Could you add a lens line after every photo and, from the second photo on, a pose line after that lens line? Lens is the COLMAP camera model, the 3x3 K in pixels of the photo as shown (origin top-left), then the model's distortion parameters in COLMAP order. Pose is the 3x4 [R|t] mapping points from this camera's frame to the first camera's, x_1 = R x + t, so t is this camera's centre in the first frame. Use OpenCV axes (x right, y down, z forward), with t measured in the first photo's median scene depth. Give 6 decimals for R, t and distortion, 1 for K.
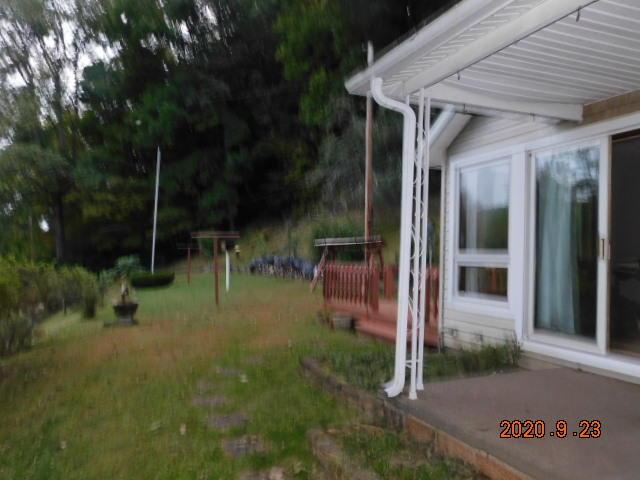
lens RADIAL K [[515.2, 0, 320.0], [0, 515.2, 240.0], [0, 0, 1]] dist [0.116634, 0.001138]
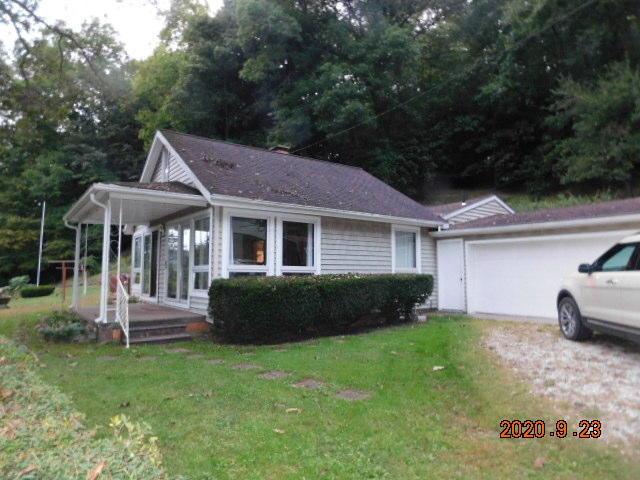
lens RADIAL K [[424.6, 0, 320.0], [0, 424.6, 240.0], [0, 0, 1]] dist [-0.072896, 0.067966]
pose [[0.969522, -0.003324, 0.244984, 0.122459], [0.014903, 0.998857, -0.045424, -0.001818], [-0.244552, 0.047691, 0.968463, -0.246329]]
